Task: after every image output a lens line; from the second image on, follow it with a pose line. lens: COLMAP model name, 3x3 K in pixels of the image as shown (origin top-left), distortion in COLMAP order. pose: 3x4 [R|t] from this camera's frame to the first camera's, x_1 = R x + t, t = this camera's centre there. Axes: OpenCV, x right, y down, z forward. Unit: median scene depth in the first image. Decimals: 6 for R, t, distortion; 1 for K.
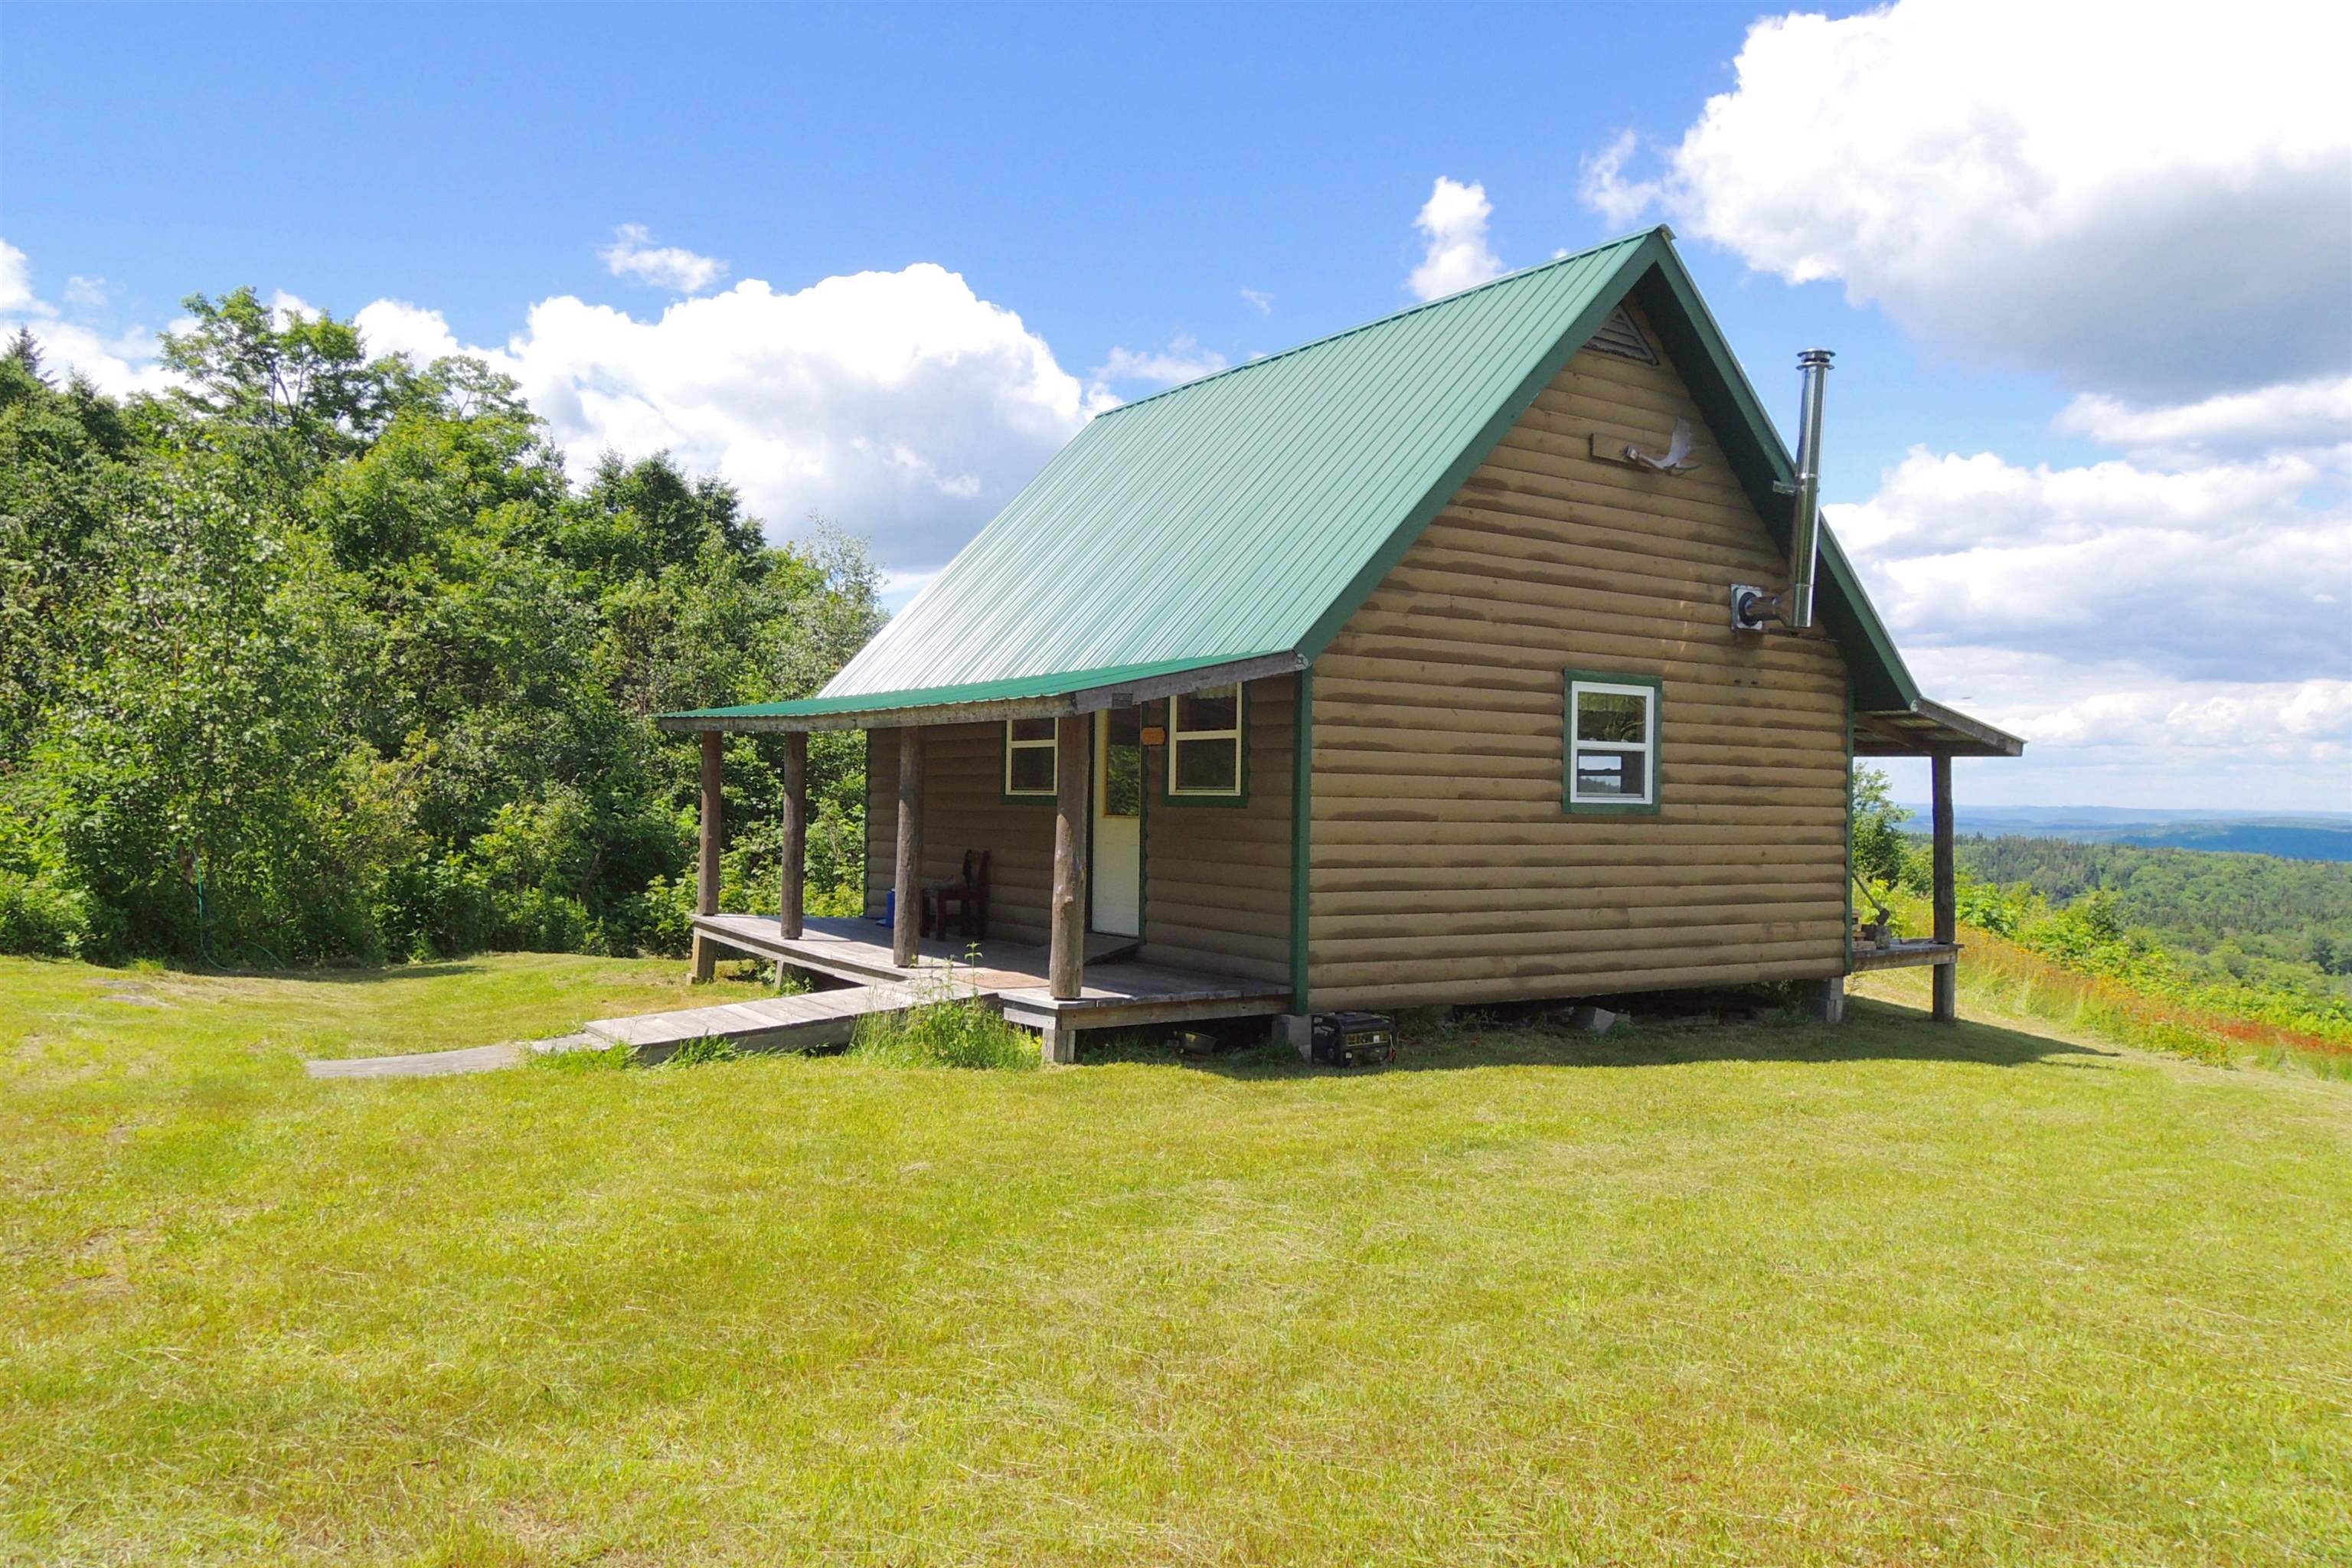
lens RADIAL K [[1671.6, 0, 1161.7], [0, 1671.6, 794.8], [0, 0, 1]] dist [-0.027031, 0.002687]
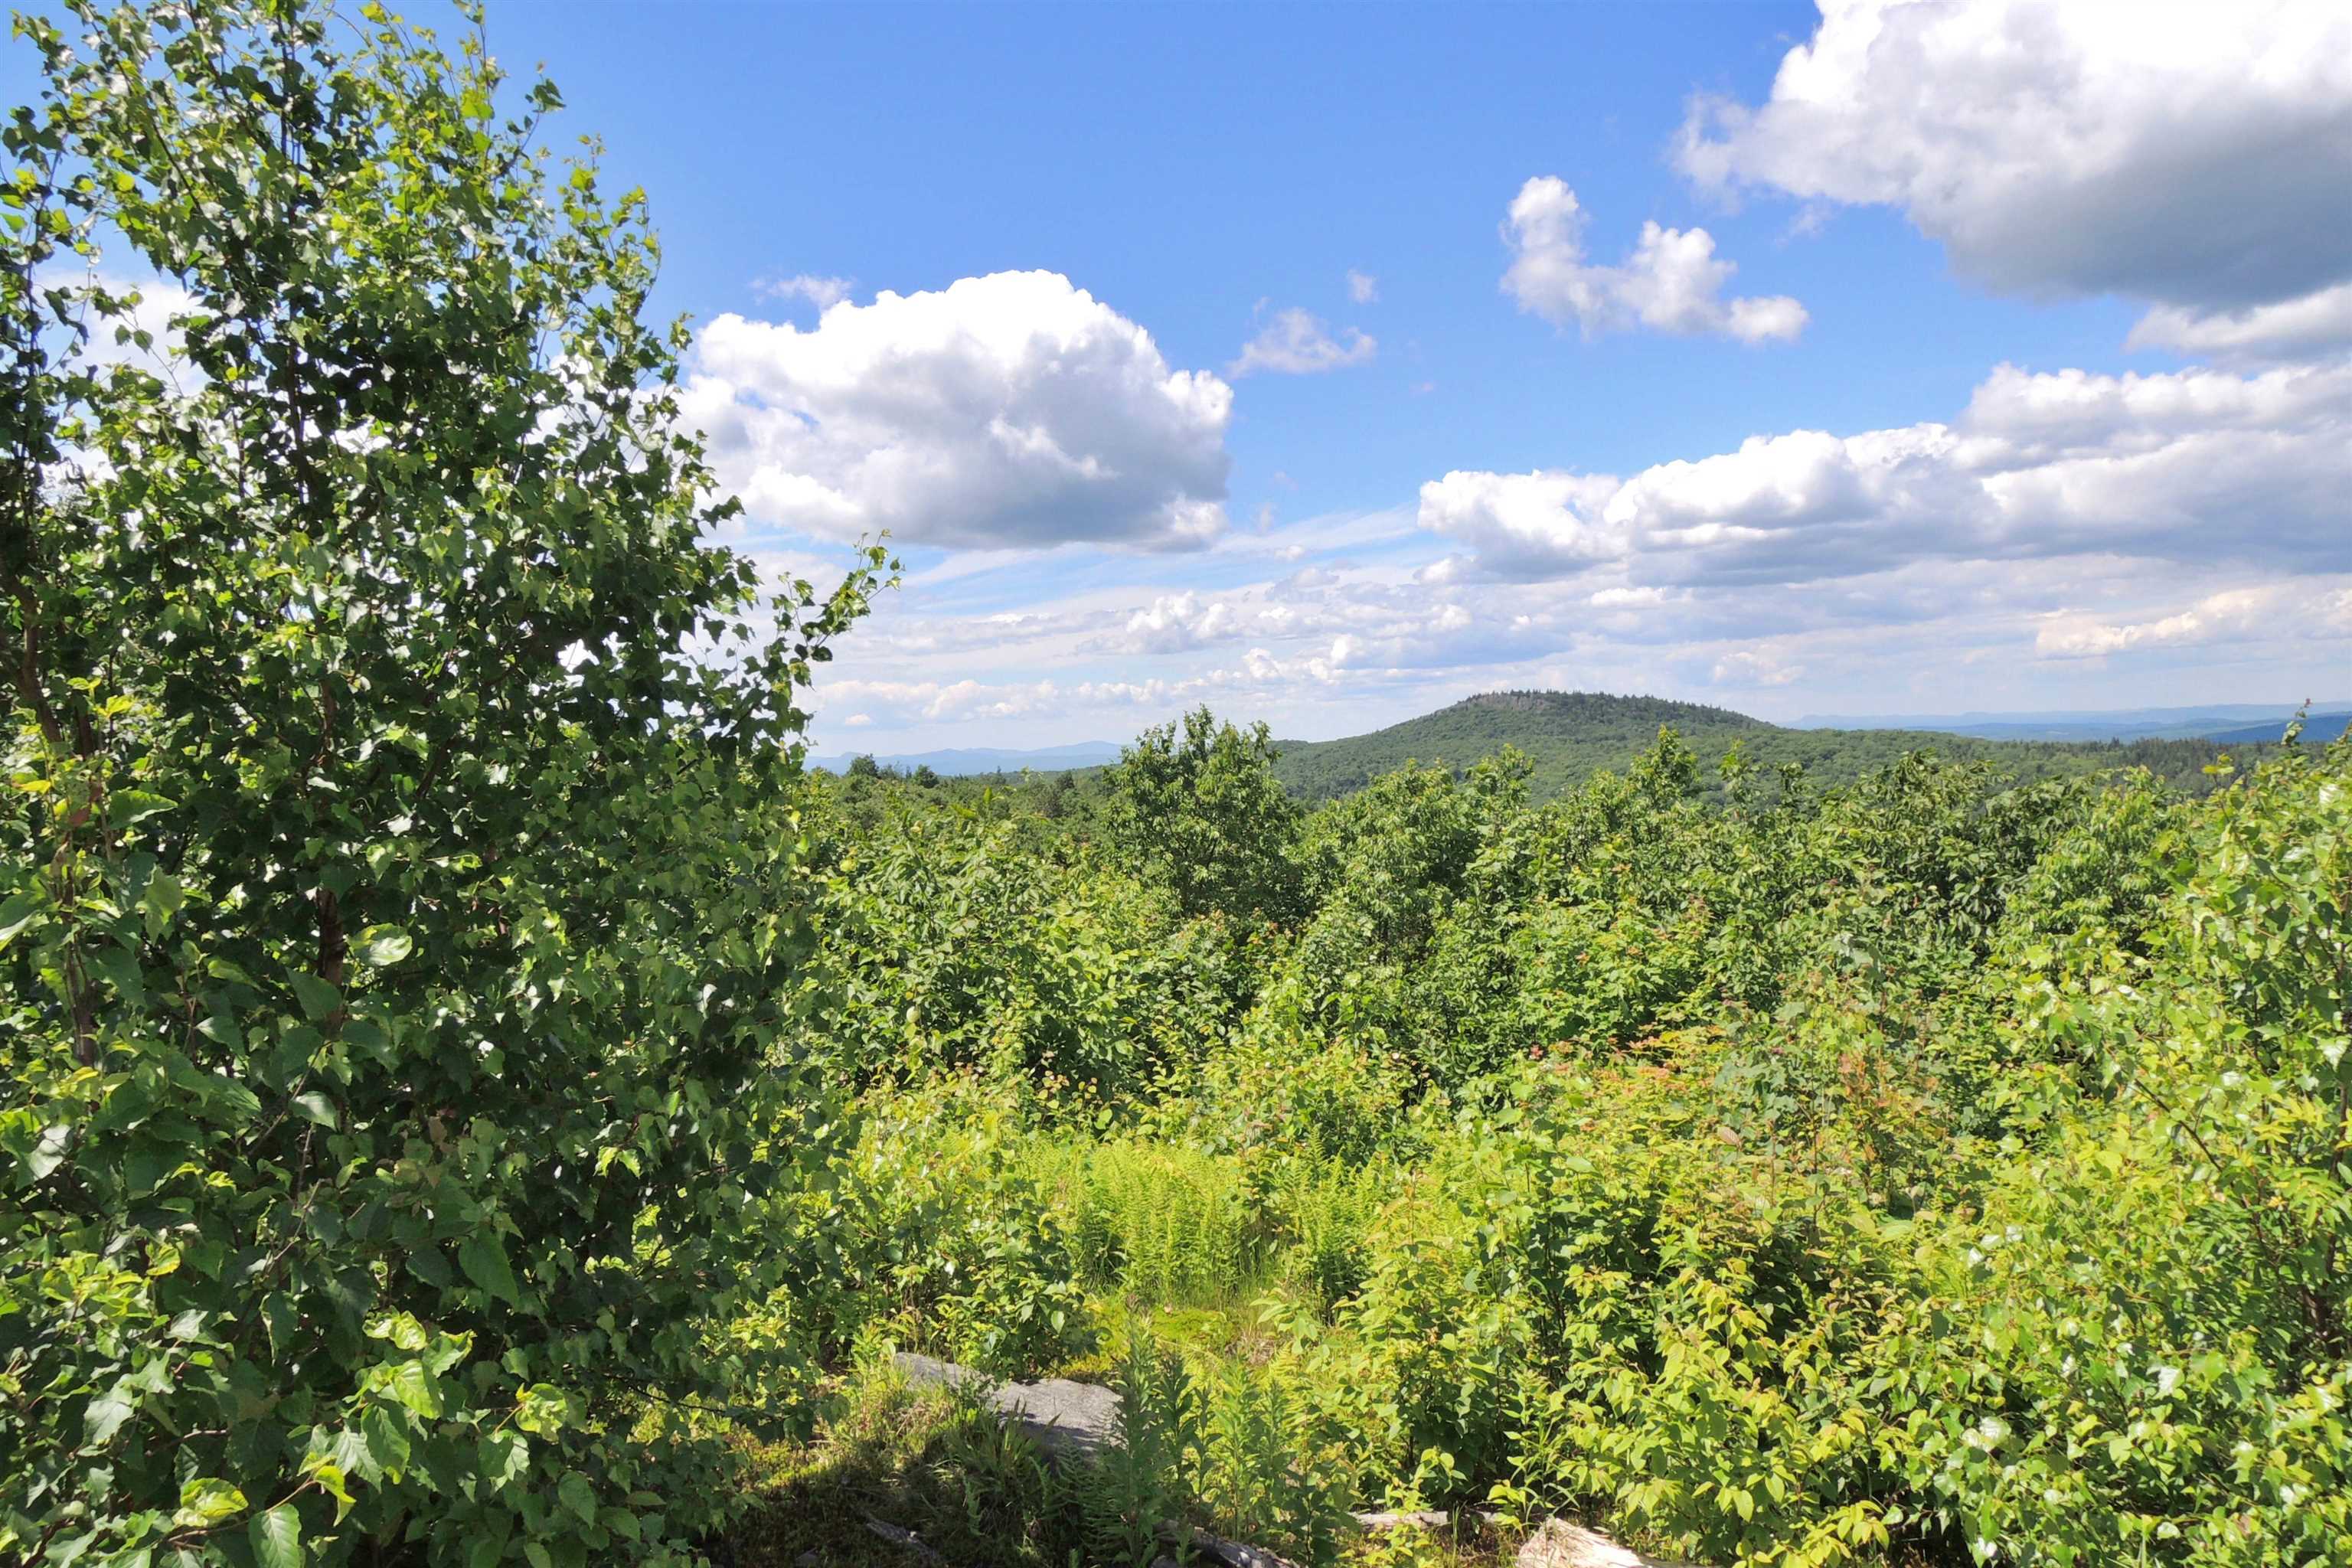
lens RADIAL K [[1671.6, 0, 1177.0], [0, 1671.6, 779.9], [0, 0, 1]] dist [-0.027031, 0.002687]
pose [[0.996699, -0.053919, -0.060703, -0.014013], [0.054944, 0.998371, 0.015351, 0.007185], [0.059776, -0.018636, 0.998038, -0.099099]]
